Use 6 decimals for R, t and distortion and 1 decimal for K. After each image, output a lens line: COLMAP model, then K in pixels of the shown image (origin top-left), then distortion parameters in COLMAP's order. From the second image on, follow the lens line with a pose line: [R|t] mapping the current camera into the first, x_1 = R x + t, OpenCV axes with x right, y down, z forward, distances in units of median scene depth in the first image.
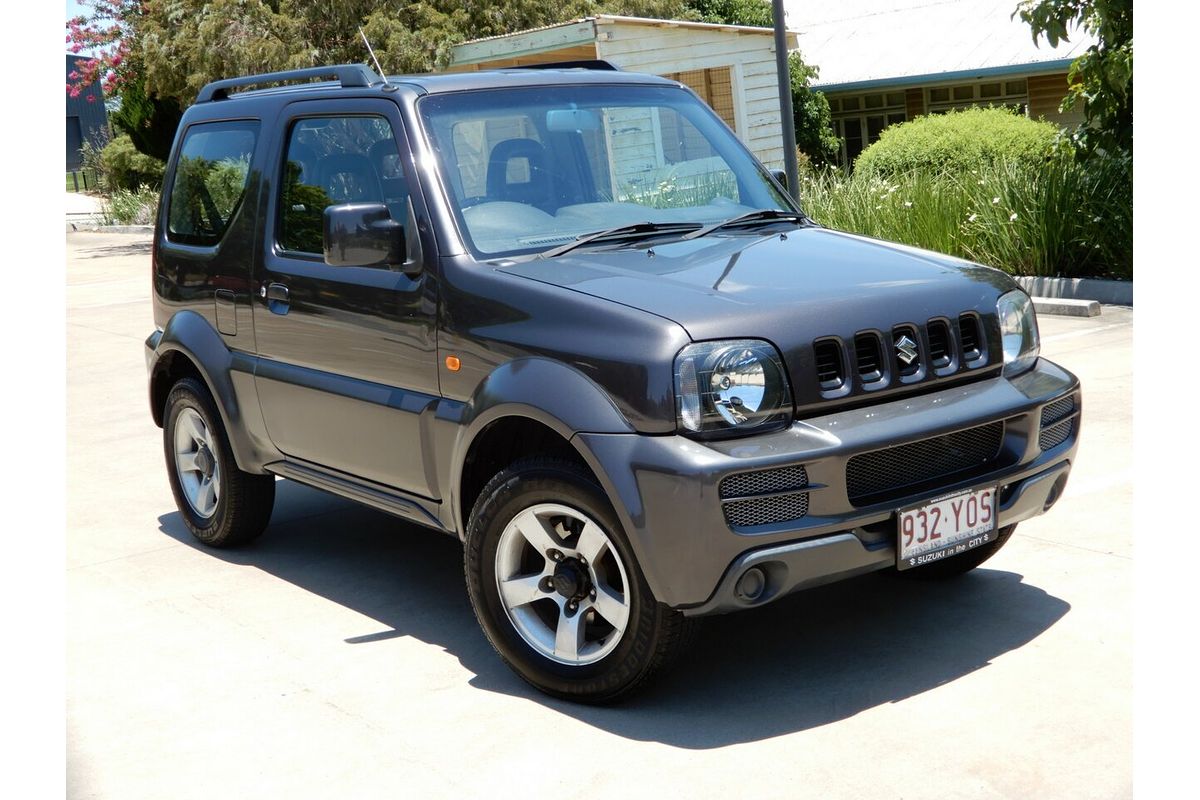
lens RADIAL K [[1458.9, 0, 600.0], [0, 1458.9, 400.0], [0, 0, 1]] dist [0.046071, -0.038534]
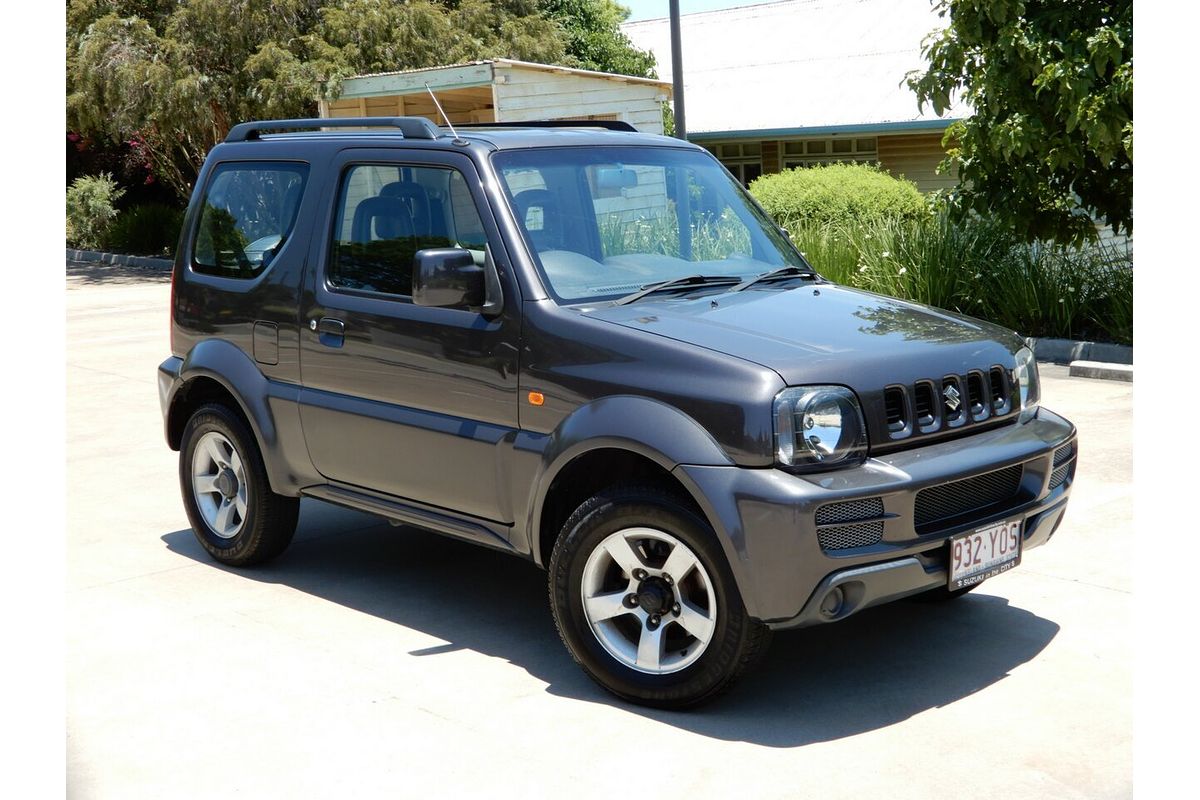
lens RADIAL K [[1447.9, 0, 600.0], [0, 1447.9, 400.0], [0, 0, 1]] dist [0.047666, -0.004099]
pose [[0.992326, 0.025819, 0.120927, -0.197914], [-0.023161, 0.999459, -0.023332, 0.000311], [-0.121464, 0.020352, 0.992387, -0.091293]]
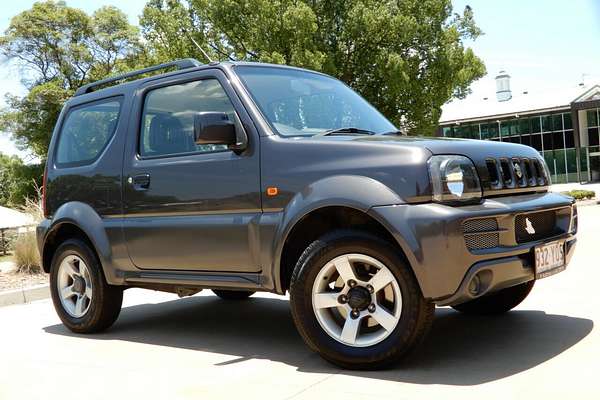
lens RADIAL K [[680.3, 0, 299.2], [0, 680.3, 191.1], [0, 0, 1]] dist [0.023050, 0.000360]
pose [[0.979672, -0.011242, 0.200289, -0.255785], [0.050254, 0.980345, -0.190784, 0.149576], [-0.194207, 0.196971, 0.960982, 0.185257]]
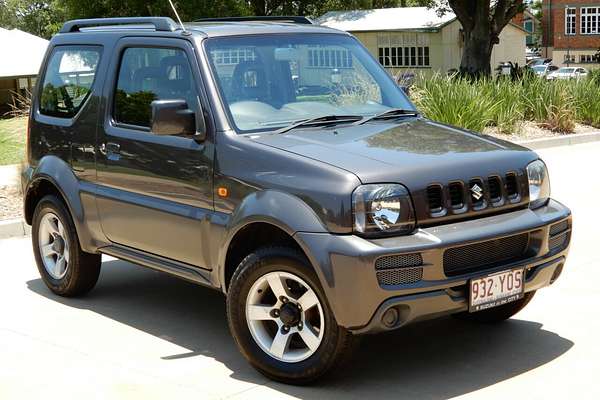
lens RADIAL K [[1014.7, 0, 300.0], [0, 1014.7, 200.0], [0, 0, 1]] dist [-0.039031, -0.073124]
pose [[0.998960, 0.028816, 0.035330, -0.053931], [-0.028102, 0.999394, -0.020536, 0.007674], [-0.035900, 0.019522, 0.999165, -0.248523]]
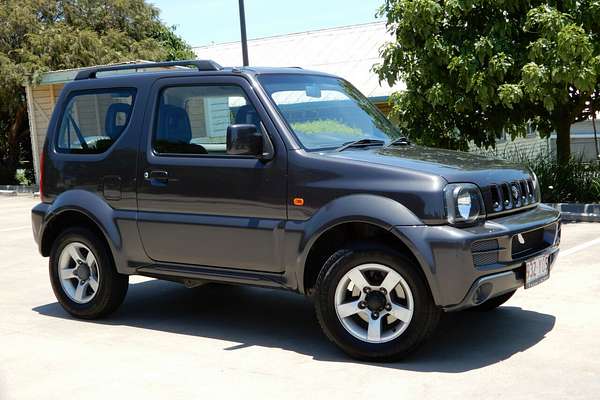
lens RADIAL K [[821.0, 0, 300.0], [0, 821.0, 200.0], [0, 0, 1]] dist [0.047043, -0.045397]
pose [[0.955824, 0.005928, 0.293879, -0.467011], [0.025442, 0.994376, -0.102805, 0.096924], [-0.292835, 0.105740, 0.950298, -0.095337]]
